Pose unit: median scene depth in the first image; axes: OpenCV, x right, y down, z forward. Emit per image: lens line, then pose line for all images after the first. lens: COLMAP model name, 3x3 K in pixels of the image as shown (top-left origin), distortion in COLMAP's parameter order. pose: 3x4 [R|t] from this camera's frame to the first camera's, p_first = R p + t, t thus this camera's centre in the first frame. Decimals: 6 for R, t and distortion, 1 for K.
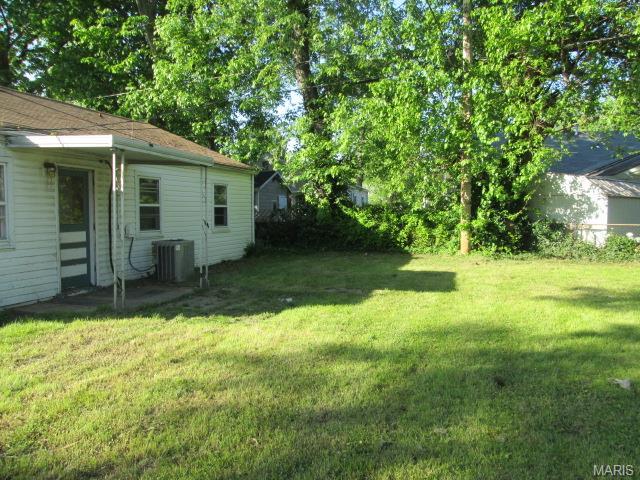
lens RADIAL K [[535.1, 0, 310.9], [0, 535.1, 225.6], [0, 0, 1]] dist [-0.046714, 0.015396]
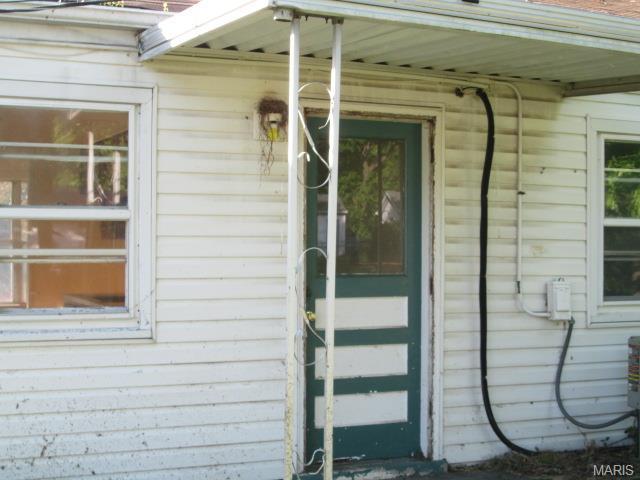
lens RADIAL K [[1069.7, 0, 319.3], [0, 1069.7, 239.2], [0, 0, 1]] dist [-0.110274, 0.000000]
pose [[0.685366, 0.006709, -0.728168, 0.038961], [-0.028346, 0.999445, -0.017472, -0.013030], [0.727647, 0.032615, 0.685176, 0.482074]]
